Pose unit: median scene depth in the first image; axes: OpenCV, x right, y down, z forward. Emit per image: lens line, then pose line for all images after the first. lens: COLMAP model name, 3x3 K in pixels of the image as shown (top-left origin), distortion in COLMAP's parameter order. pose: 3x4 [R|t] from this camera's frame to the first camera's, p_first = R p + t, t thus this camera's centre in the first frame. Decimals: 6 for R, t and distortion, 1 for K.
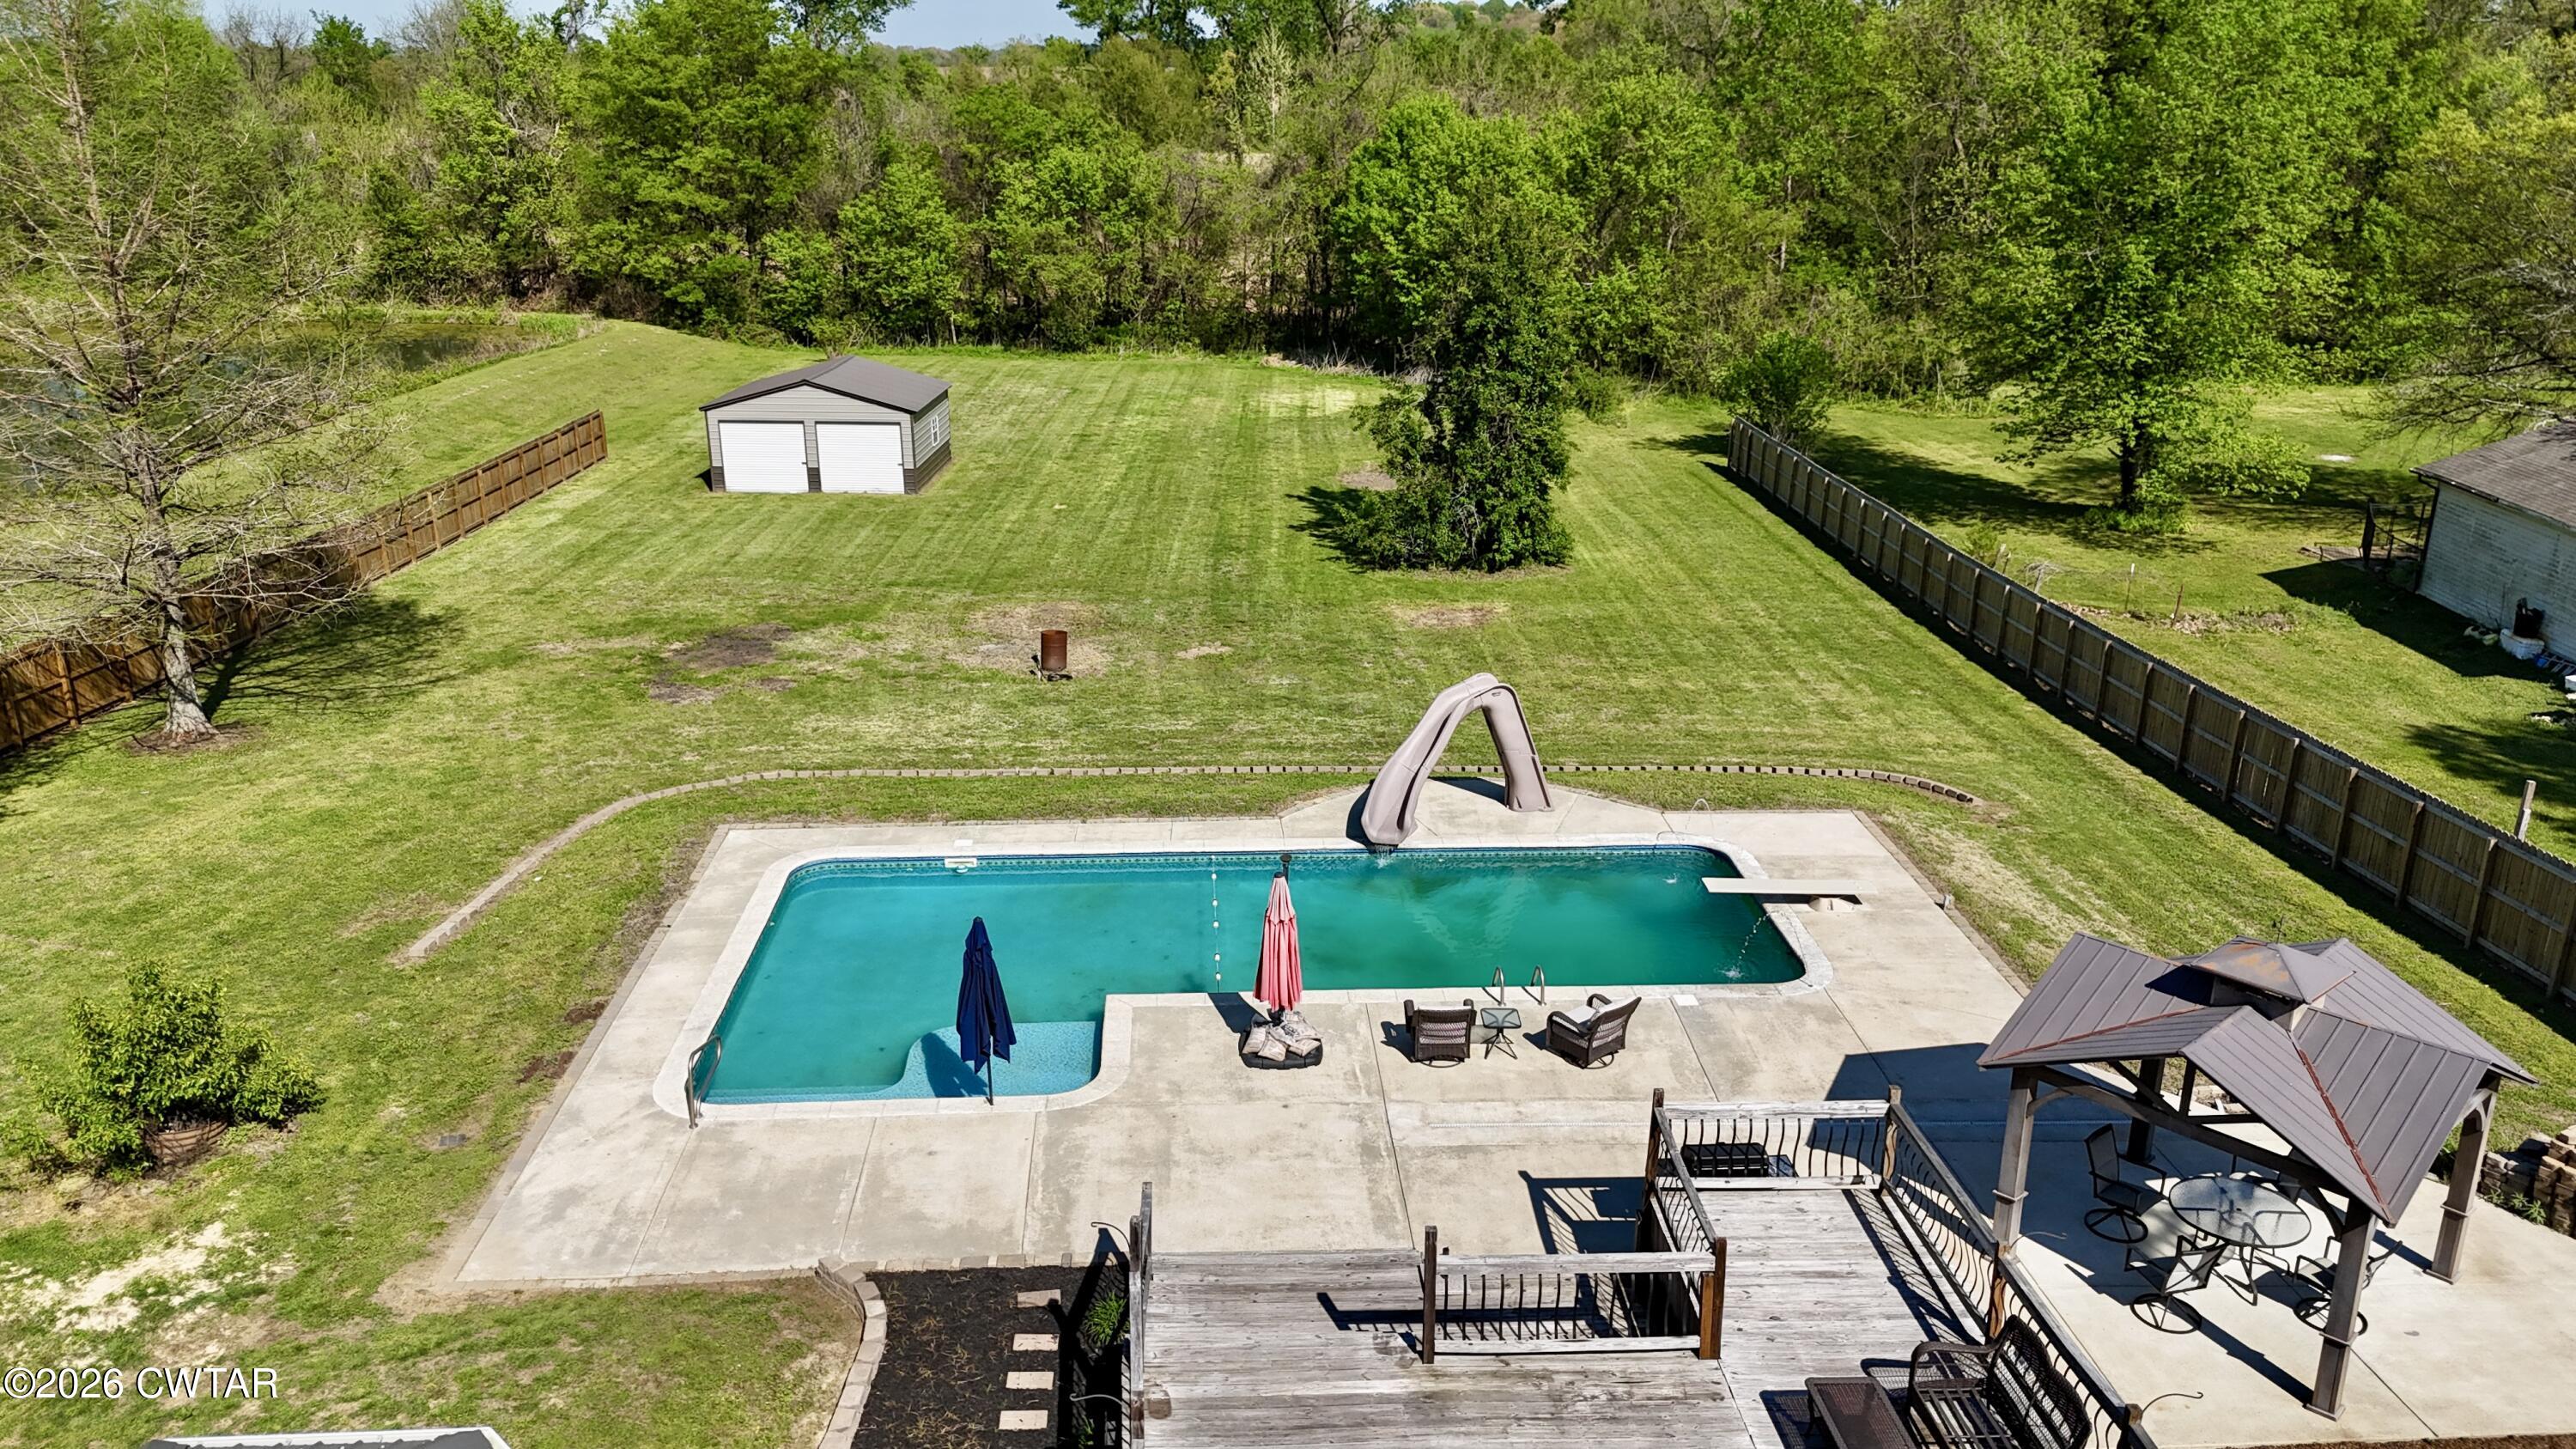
lens RADIAL K [[1876.0, 0, 1291.9], [0, 1876.0, 722.4], [0, 0, 1]] dist [0.011449, -0.000825]
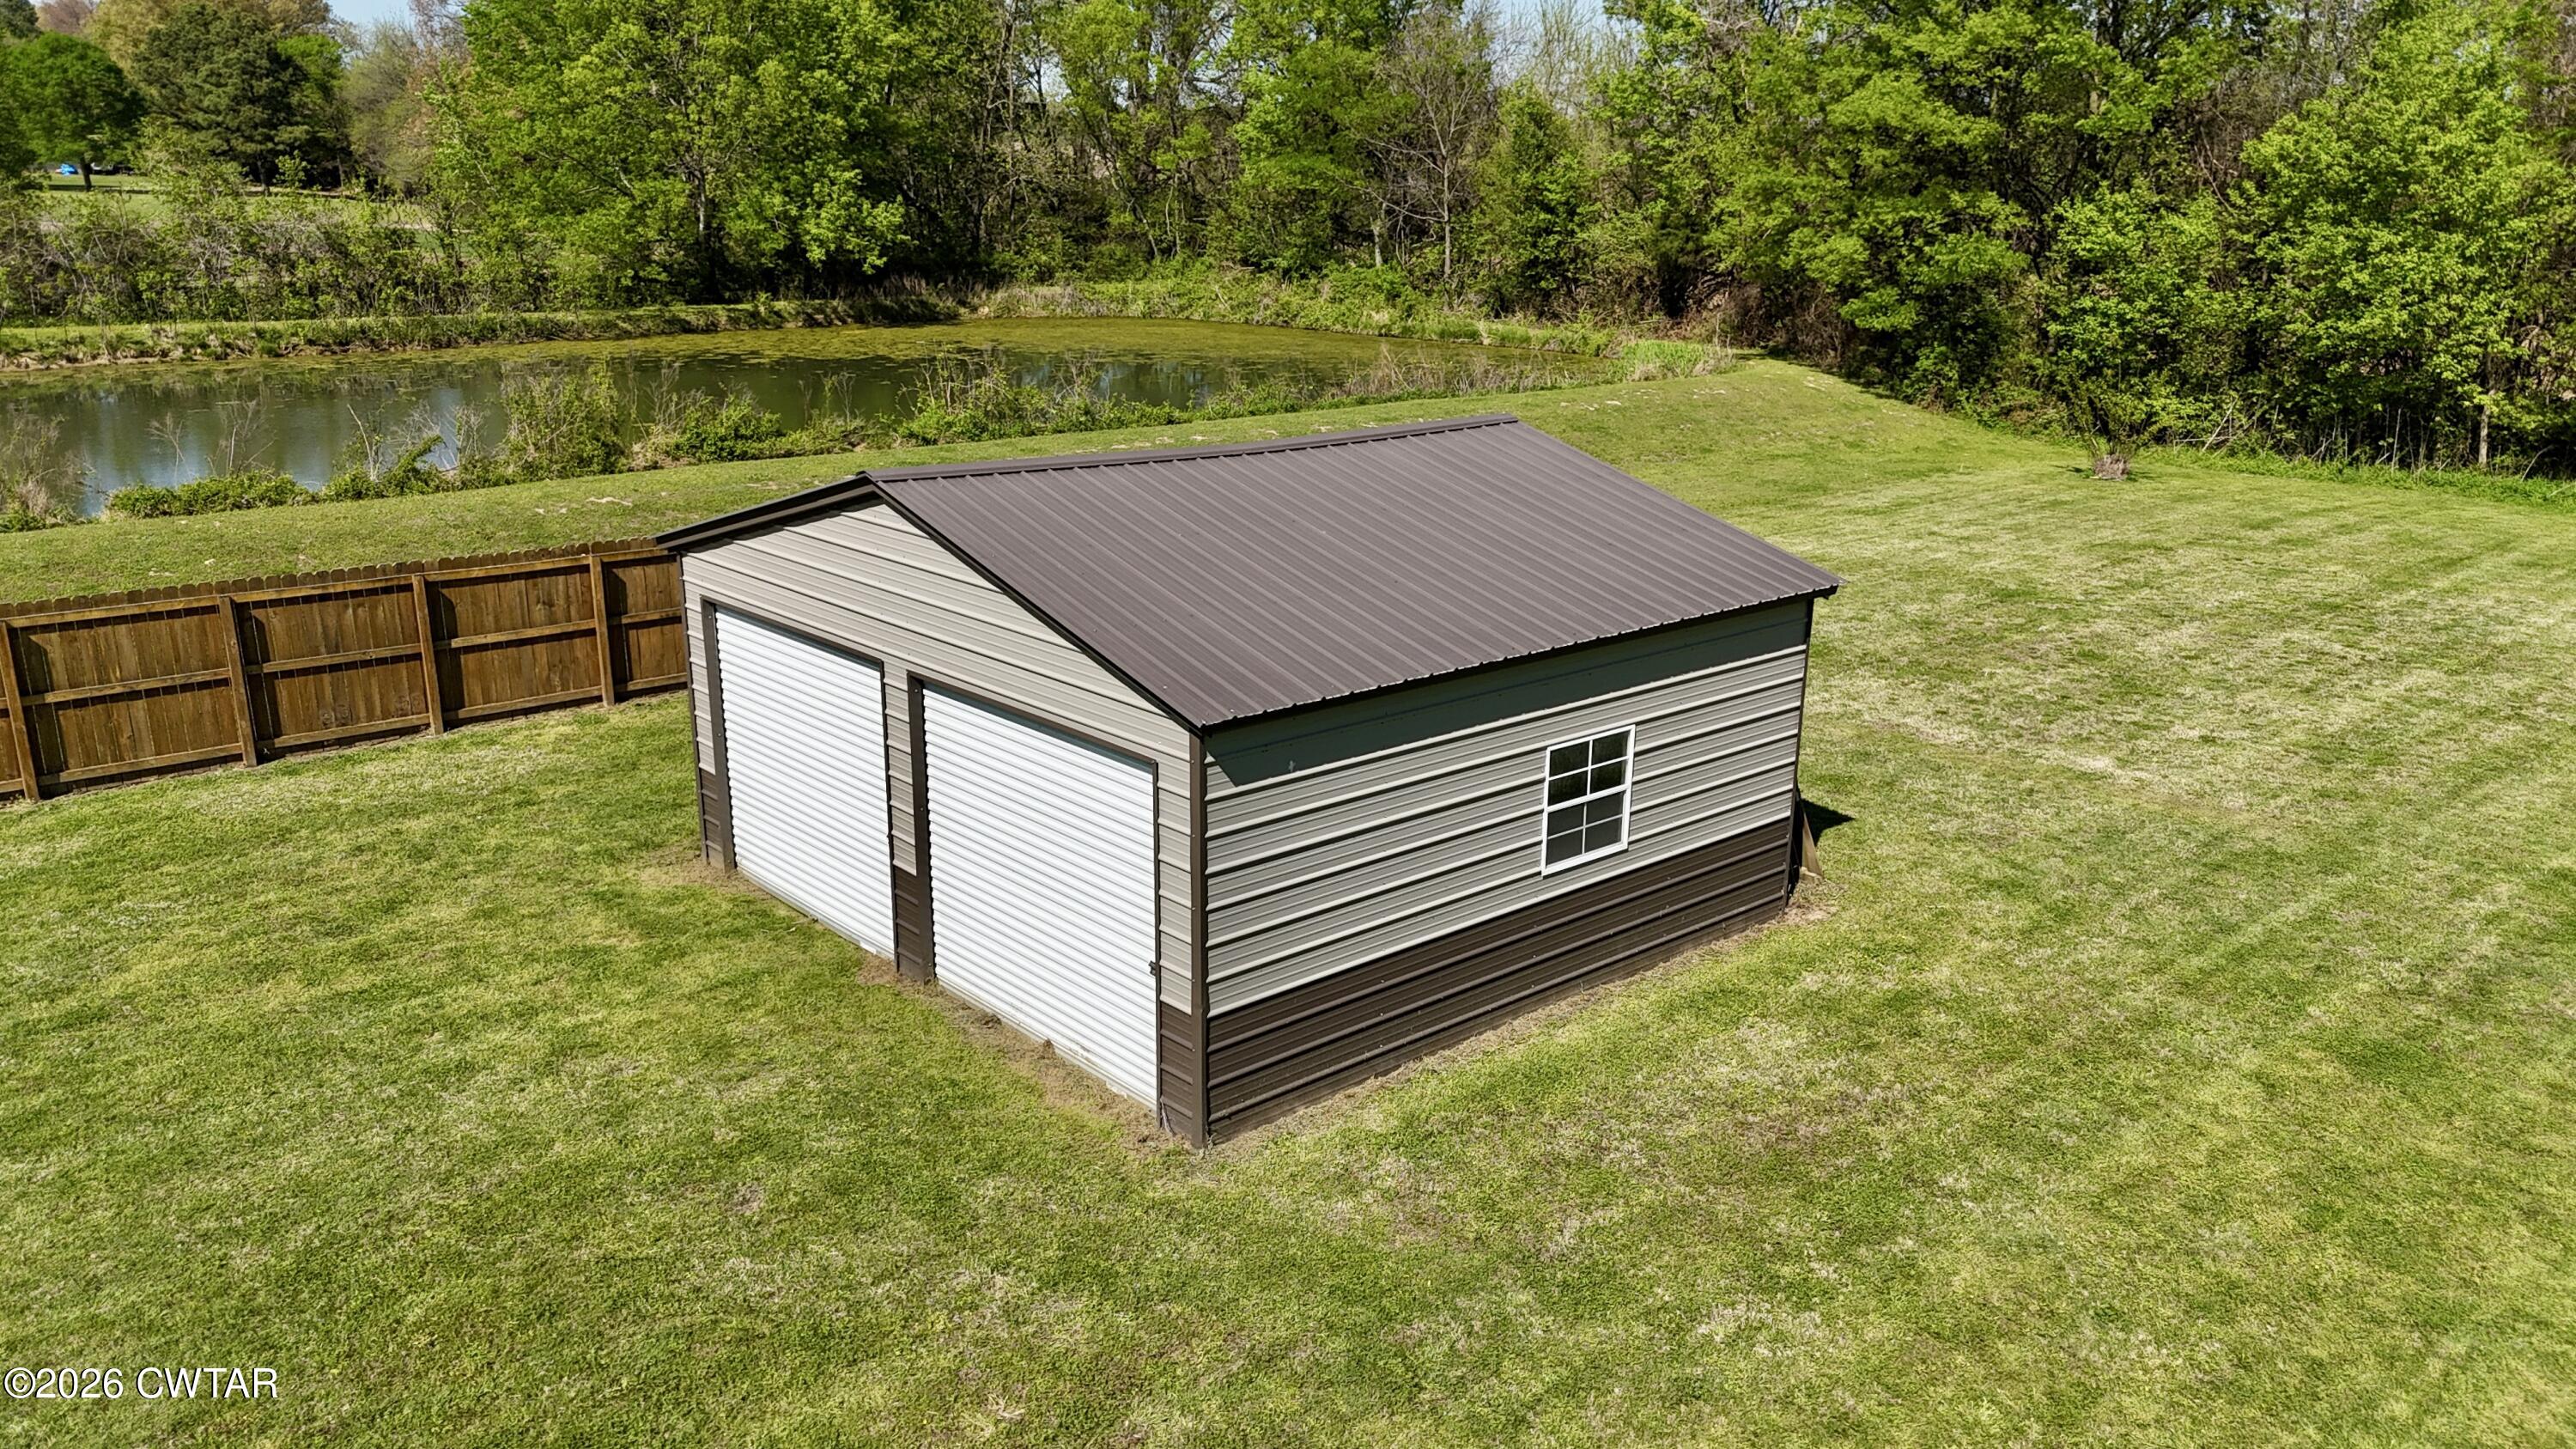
lens RADIAL K [[1876.0, 0, 1290.6], [0, 1876.0, 726.9], [0, 0, 1]] dist [0.011449, -0.000825]
pose [[0.655120, 0.204568, -0.727303, -0.040336], [-0.238410, 0.969436, 0.057924, -0.113739], [0.716923, 0.135449, 0.683868, 0.563773]]
